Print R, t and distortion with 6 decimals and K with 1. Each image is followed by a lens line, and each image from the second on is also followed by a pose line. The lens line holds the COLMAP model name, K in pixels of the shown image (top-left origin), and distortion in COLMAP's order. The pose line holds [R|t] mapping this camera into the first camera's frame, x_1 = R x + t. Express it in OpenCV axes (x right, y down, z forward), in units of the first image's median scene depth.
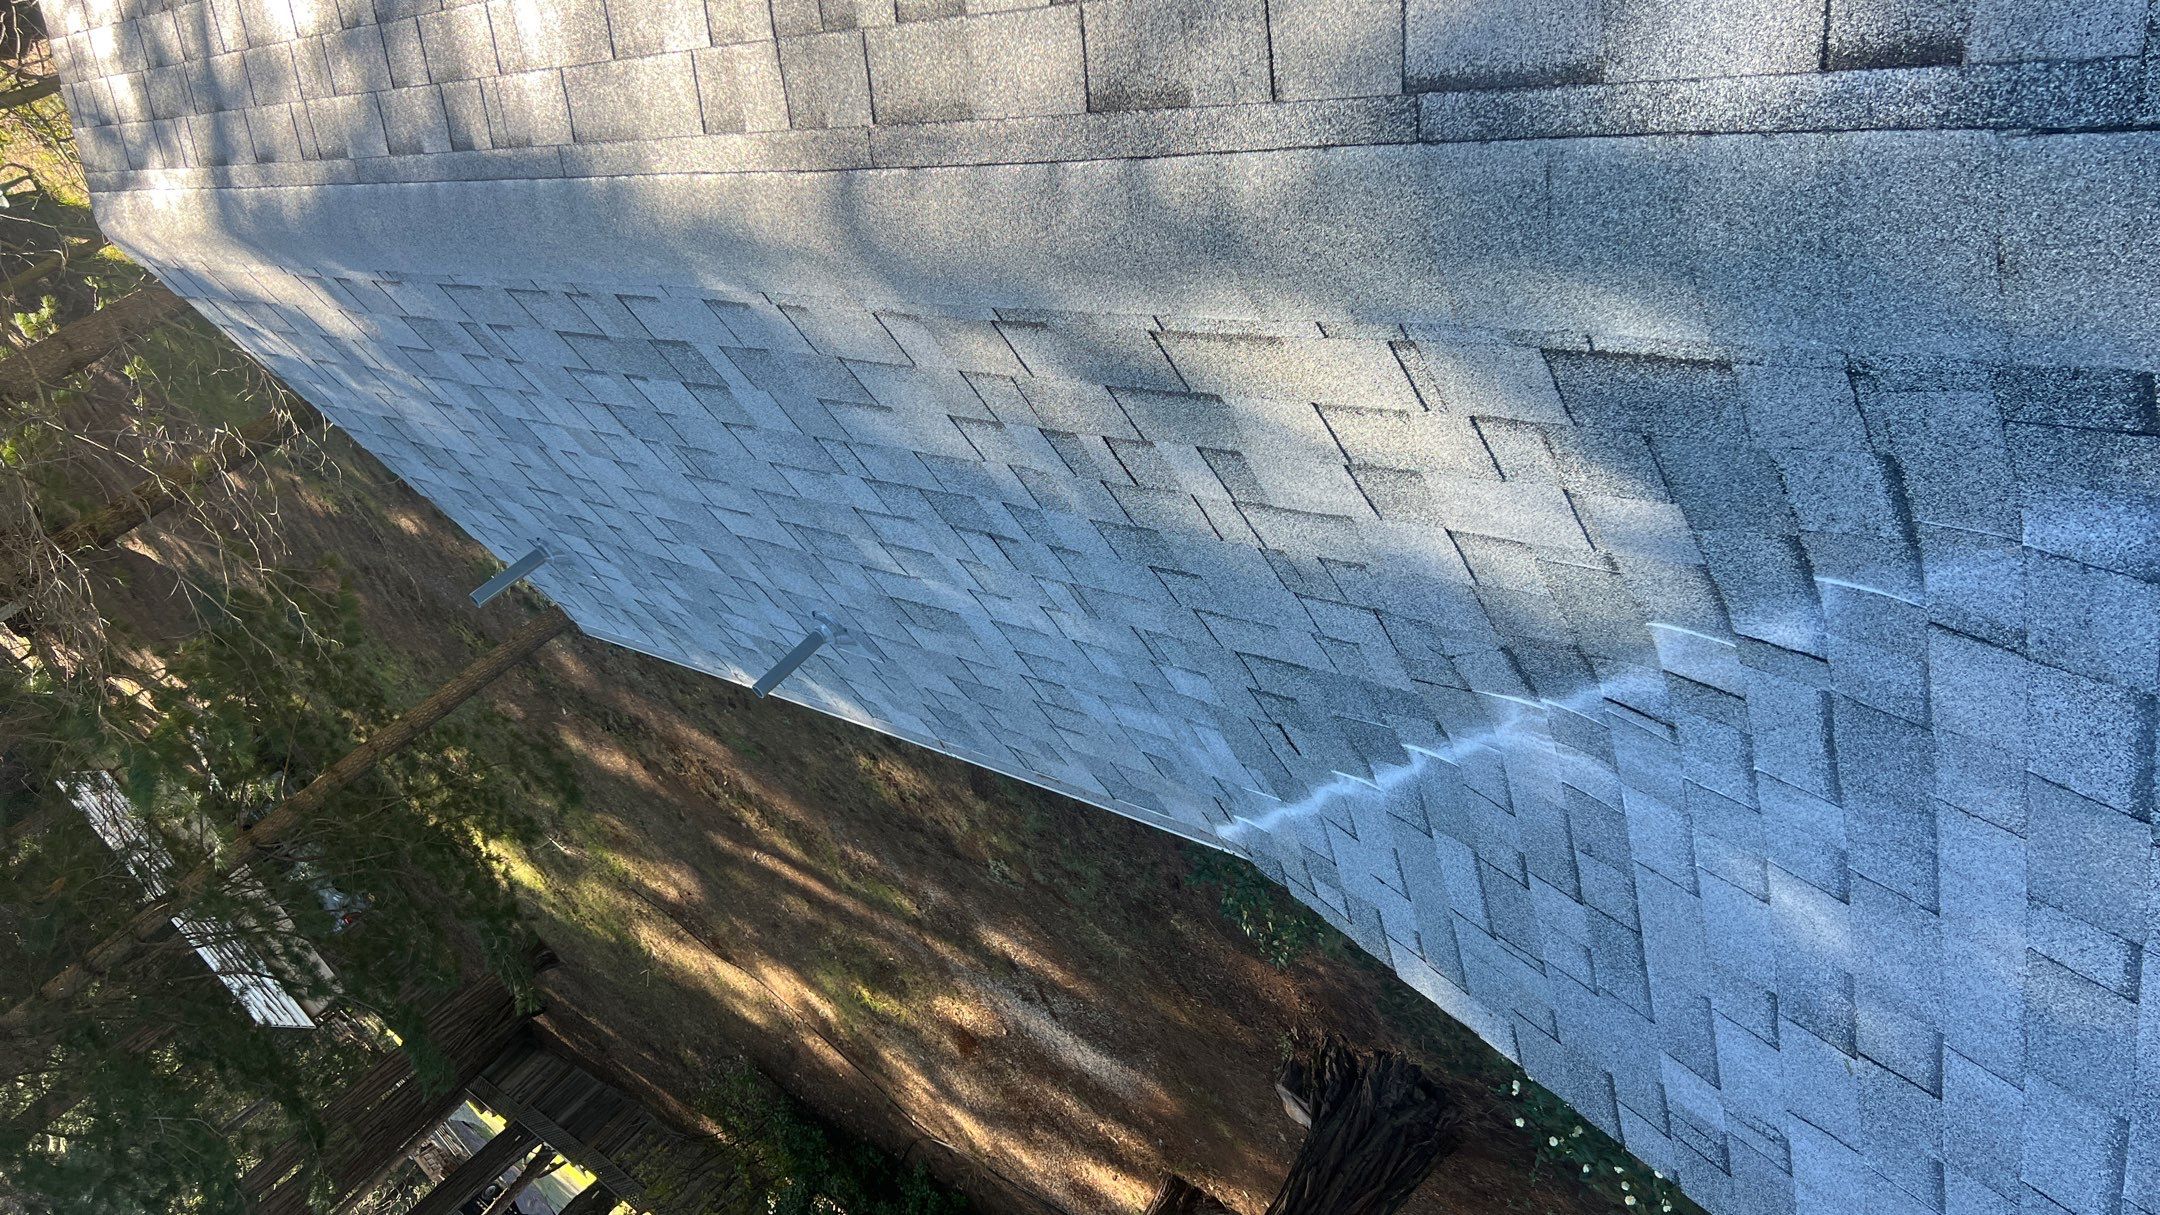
lens RADIAL K [[1600.4, 0, 1080.0], [0, 1600.4, 607.5], [0, 0, 1]] dist [0.074206, -0.092887]
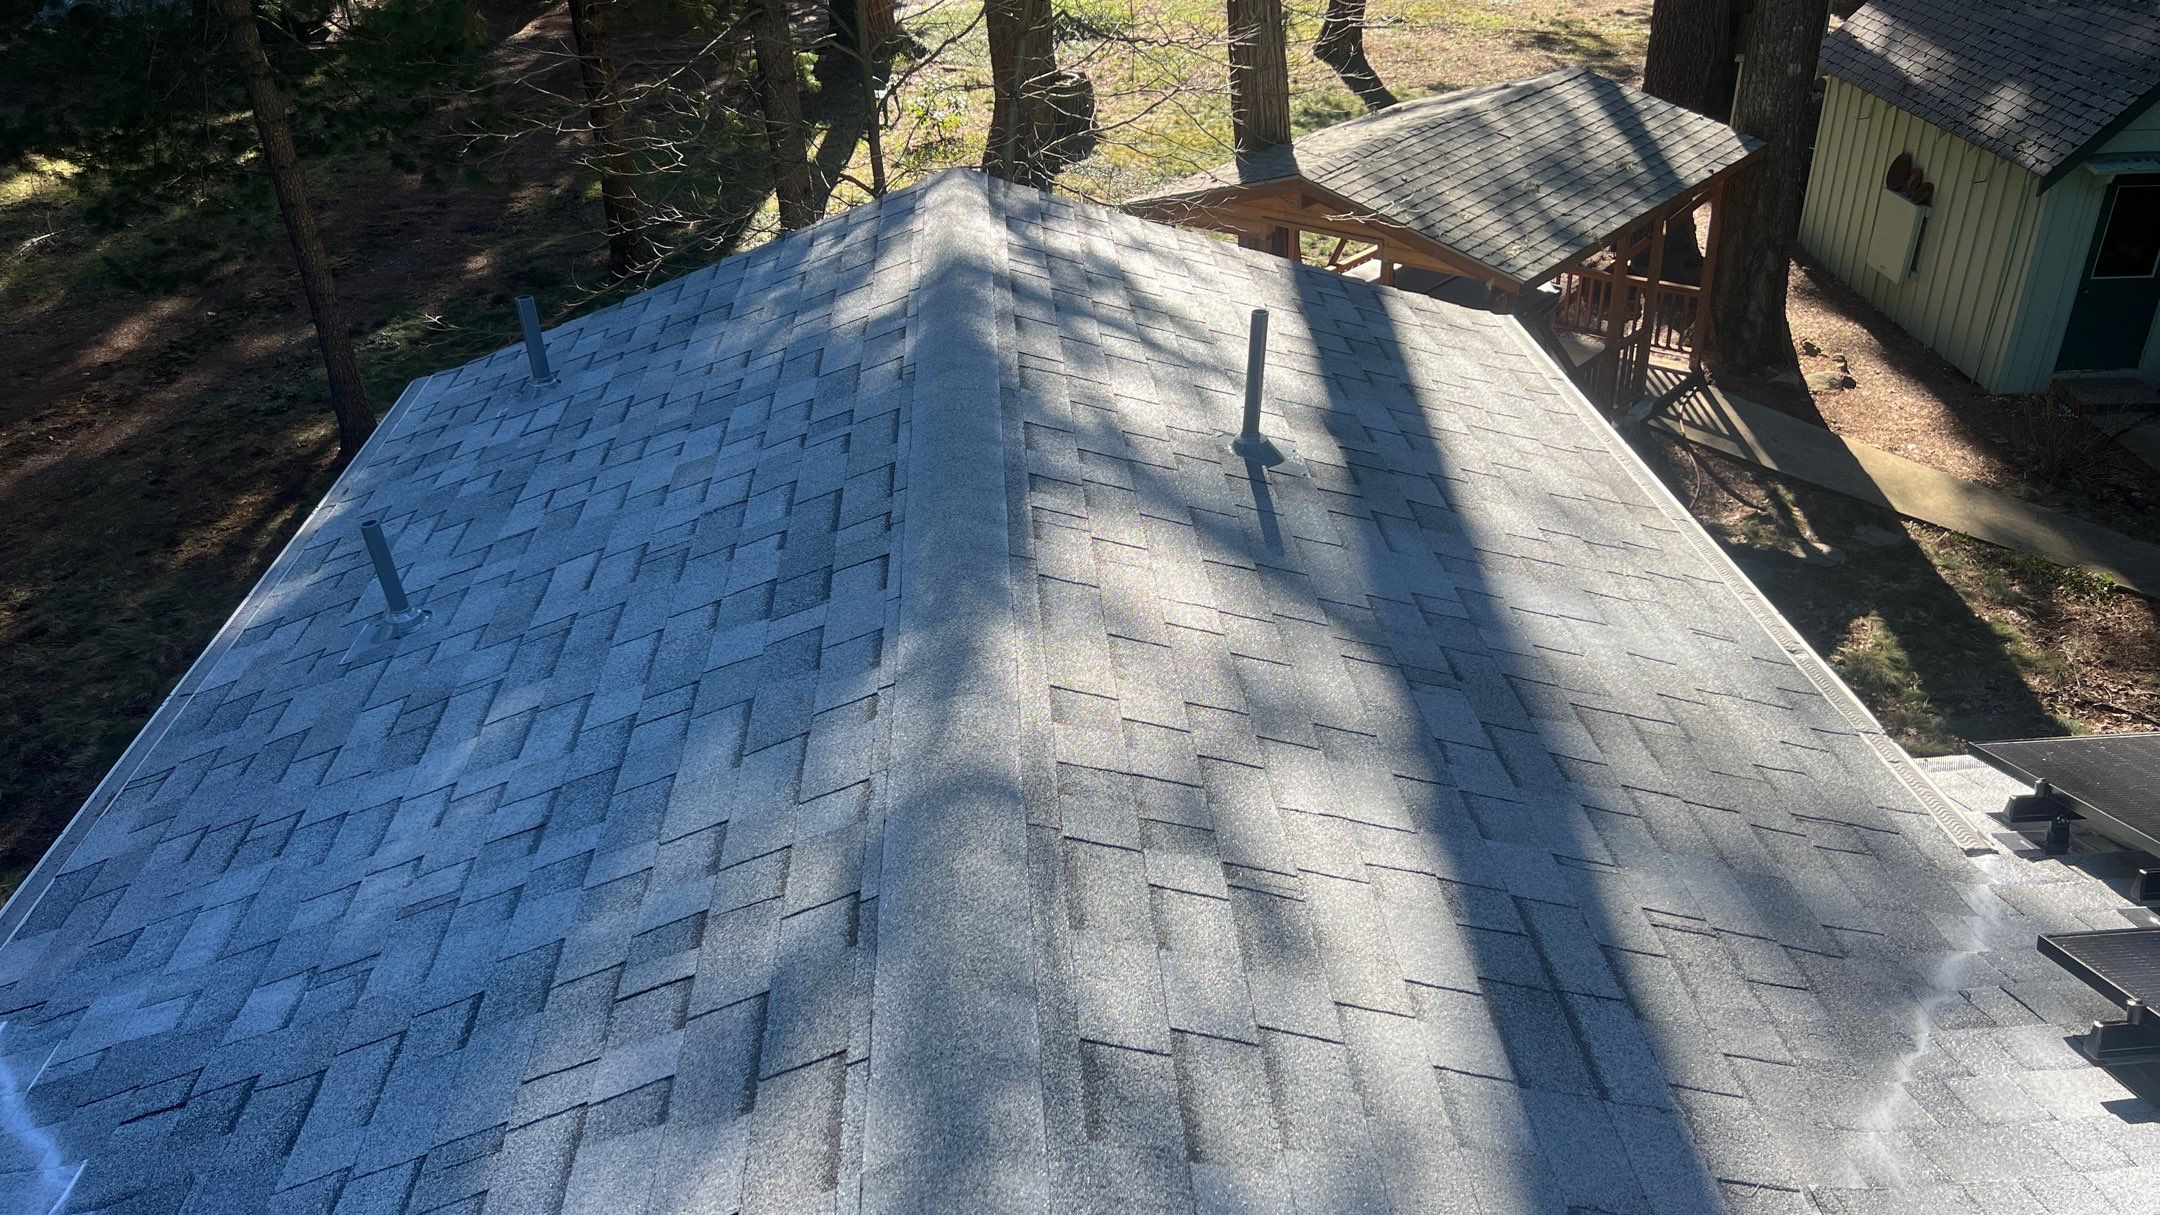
lens RADIAL K [[1605.5, 0, 1055.5], [0, 1605.5, 640.9], [0, 0, 1]] dist [0.062618, -0.091090]
pose [[-0.231040, 0.926432, -0.297229, 0.056502], [-0.812248, -0.351834, -0.465259, 0.199912], [-0.535606, 0.133931, 0.833780, 0.073857]]
